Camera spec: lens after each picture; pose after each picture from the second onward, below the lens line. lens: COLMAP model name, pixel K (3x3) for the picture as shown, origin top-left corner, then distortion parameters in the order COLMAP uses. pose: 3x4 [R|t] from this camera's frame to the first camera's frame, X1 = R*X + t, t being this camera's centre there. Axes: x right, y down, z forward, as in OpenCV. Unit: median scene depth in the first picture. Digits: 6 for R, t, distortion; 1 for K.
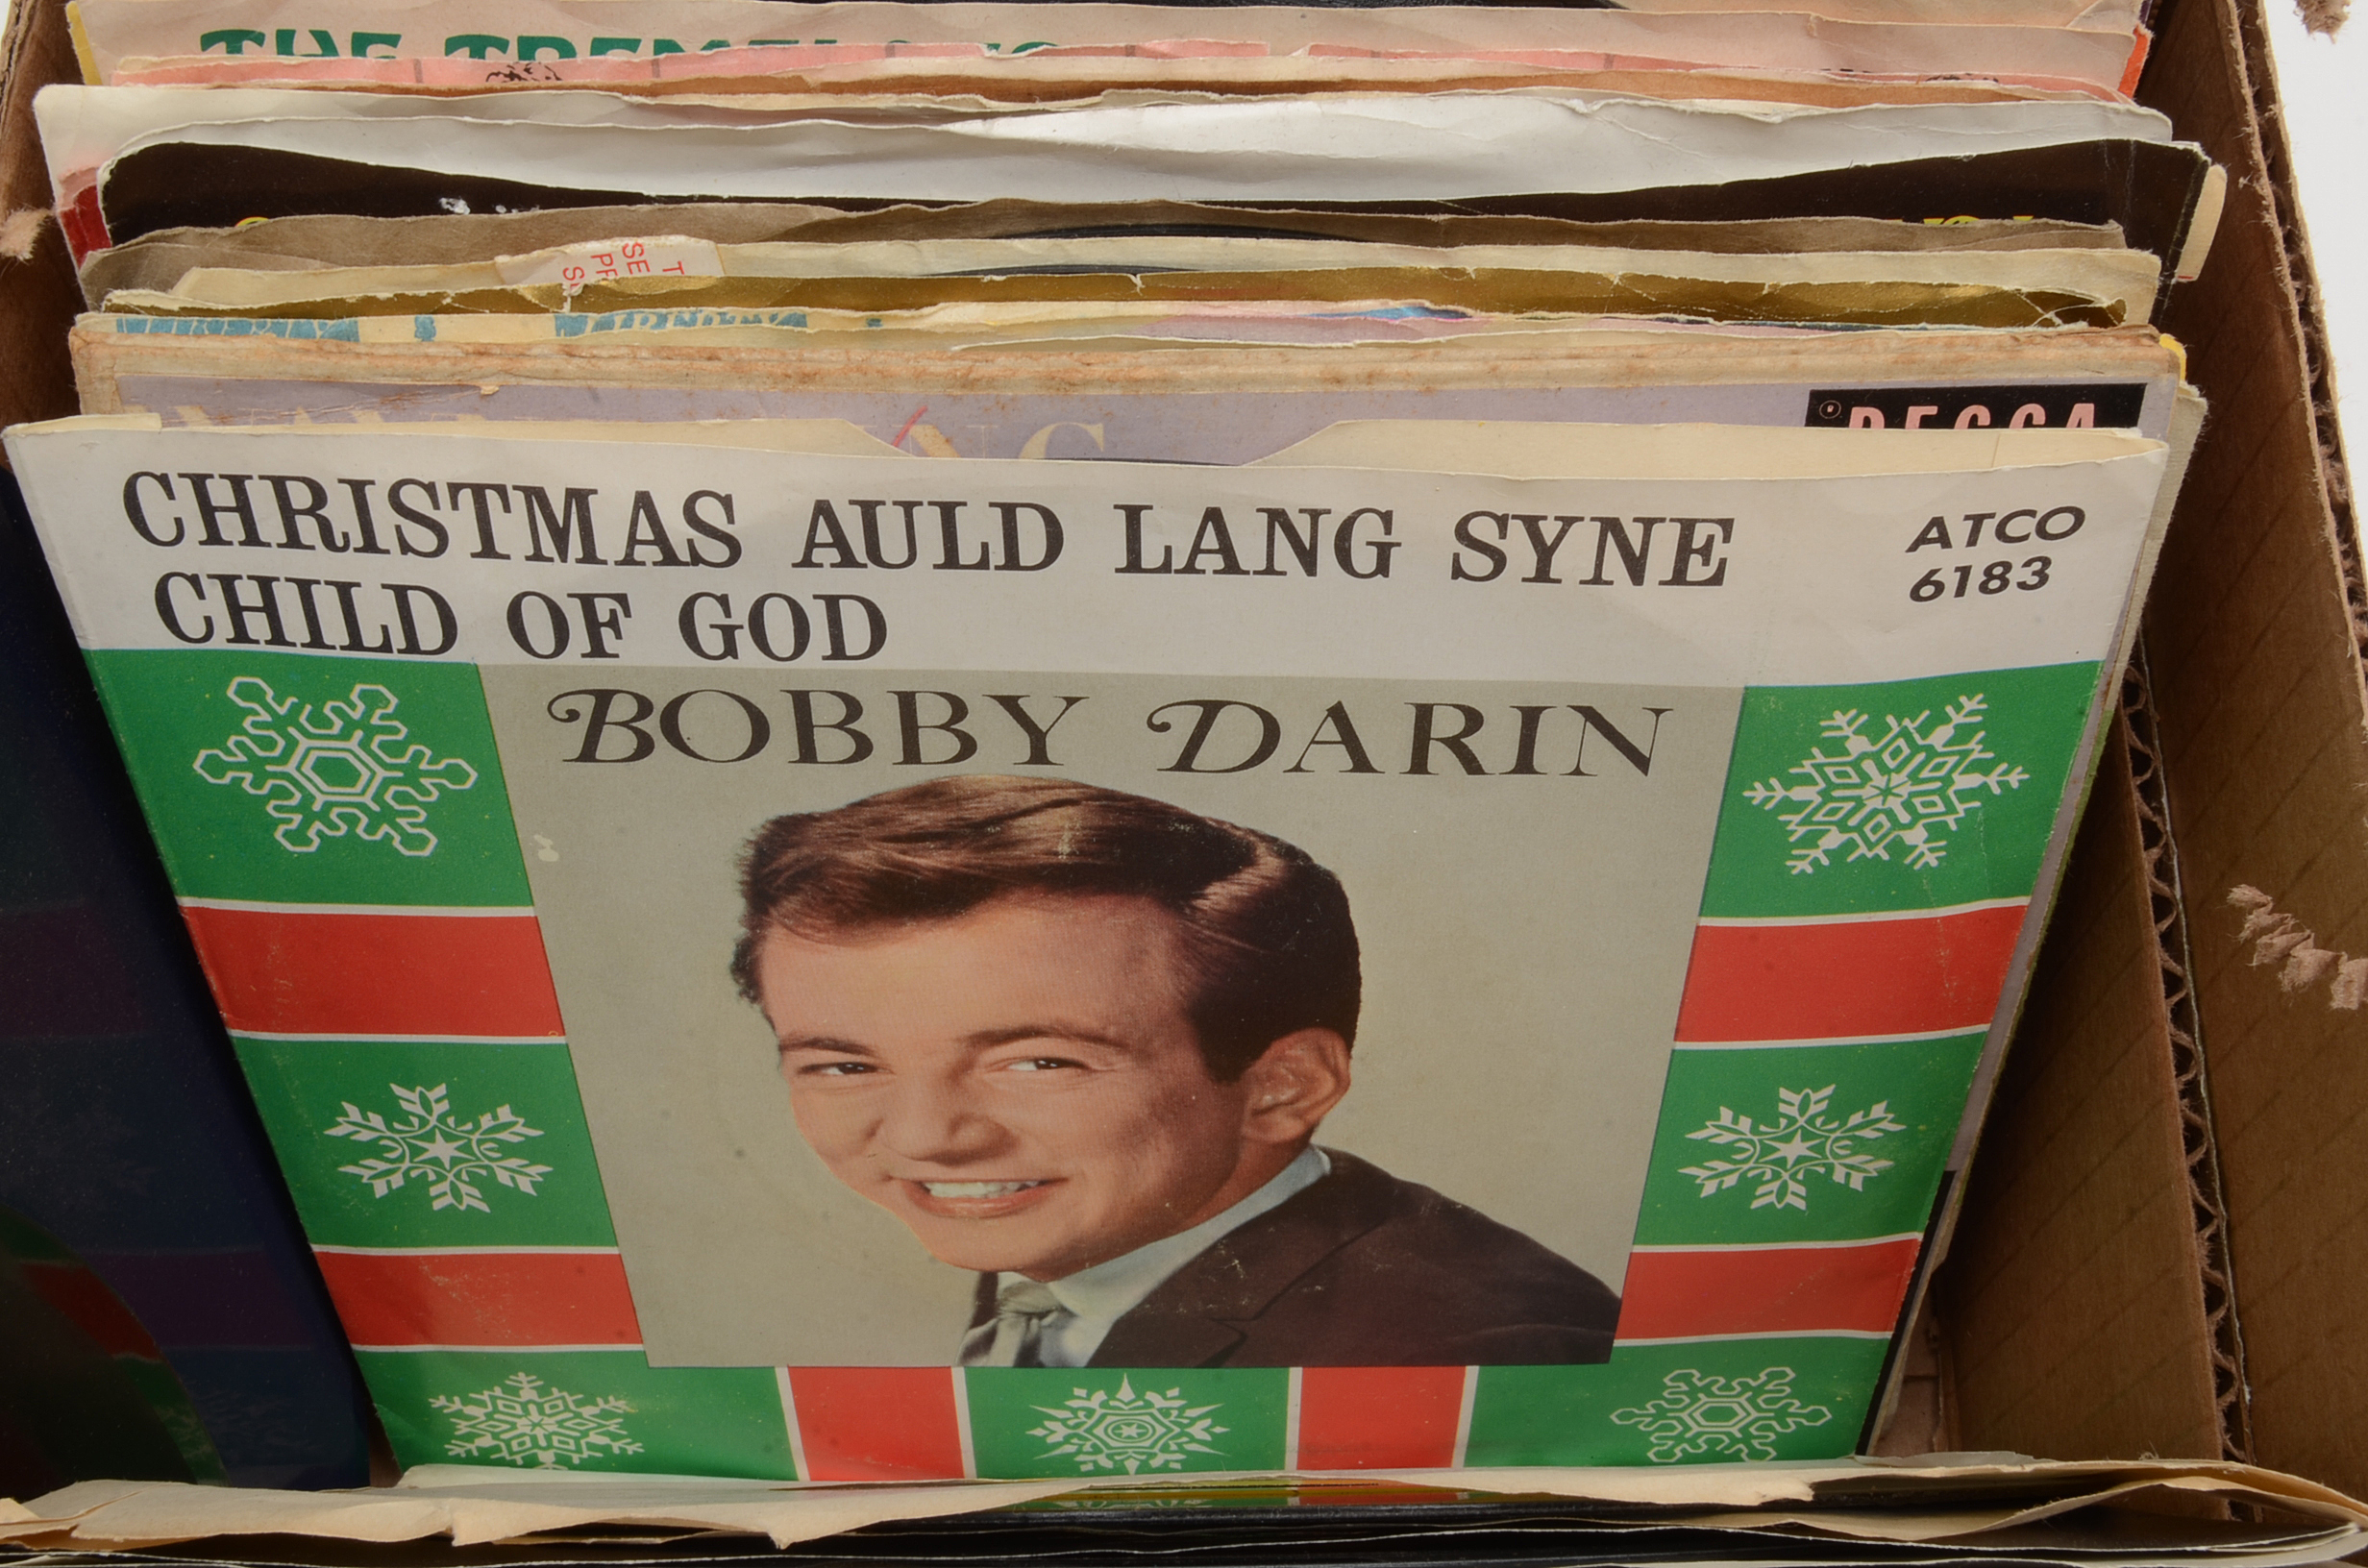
lens RADIAL K [[3320.3, 0, 1179.7], [0, 3320.3, 774.3], [0, 0, 1]] dist [0.206437, 0.000000]
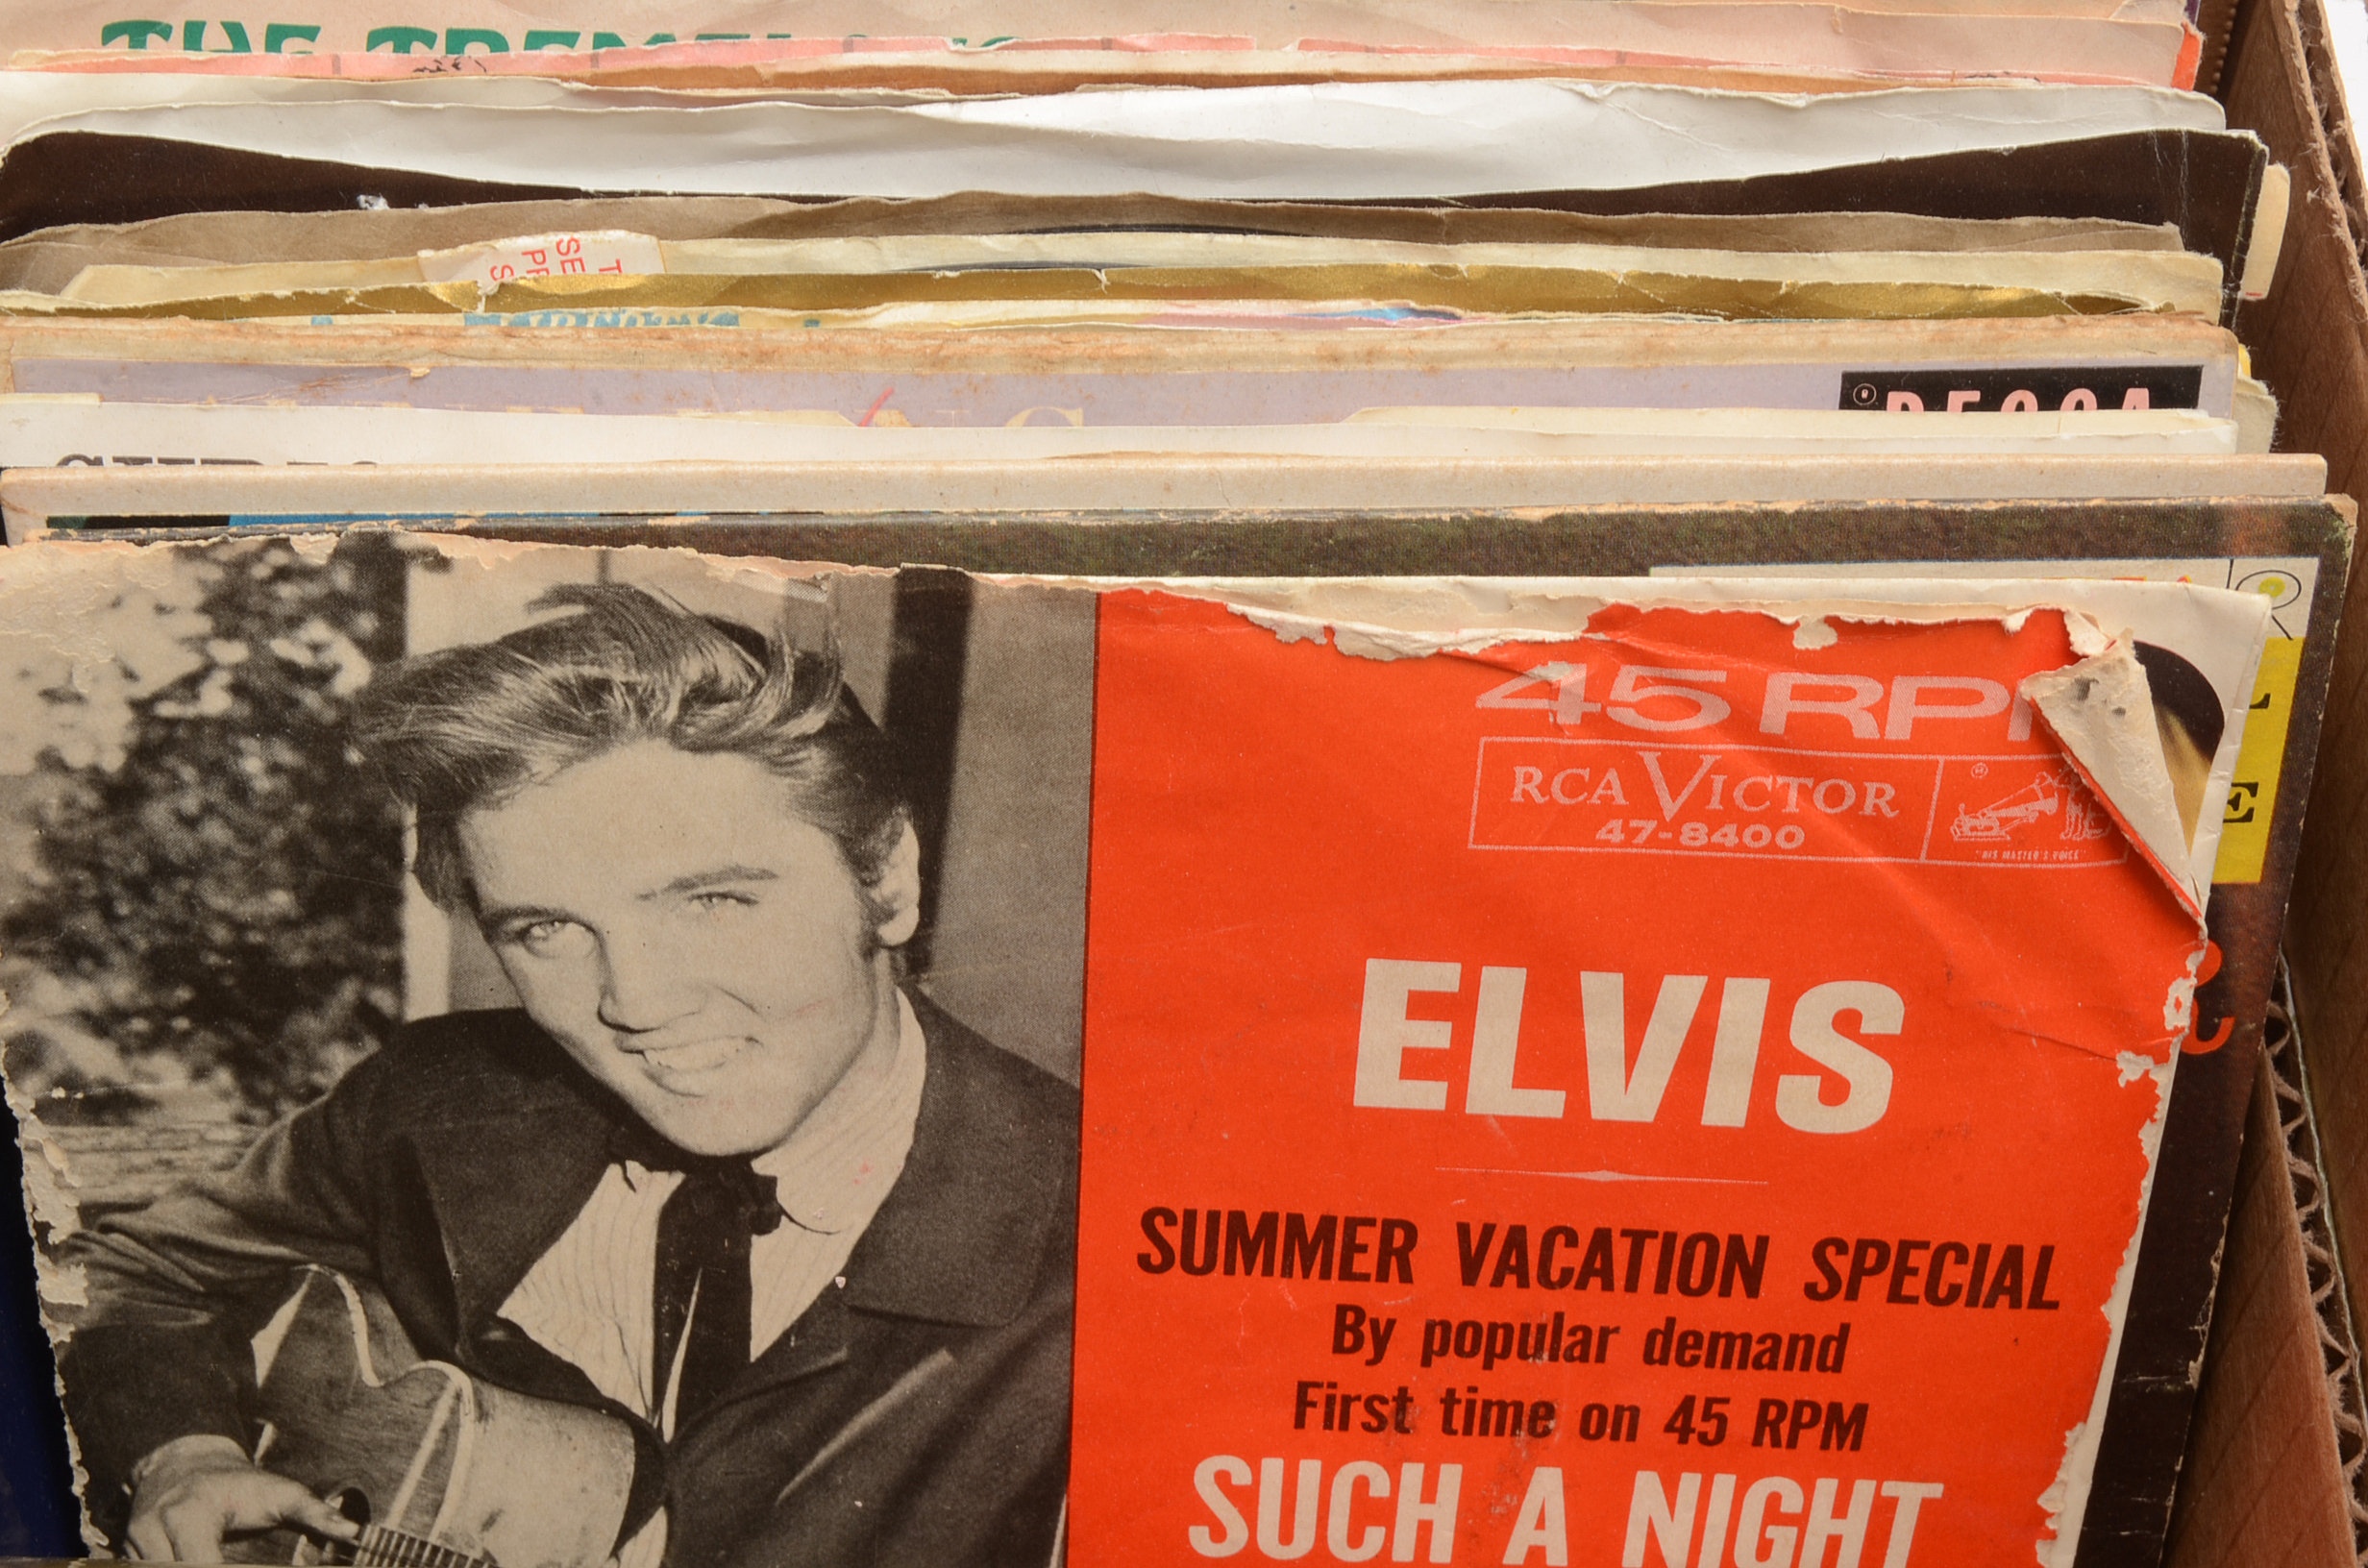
lens RADIAL K [[4734.5, 0, 1113.9], [0, 4734.5, 707.4], [0, 0, 1]] dist [0.405973, 0.000000]
pose [[0.999834, 0.003764, 0.017845, -0.035905], [-0.000453, 0.983296, -0.182015, 0.207994], [-0.018232, 0.181976, 0.983134, -0.272396]]
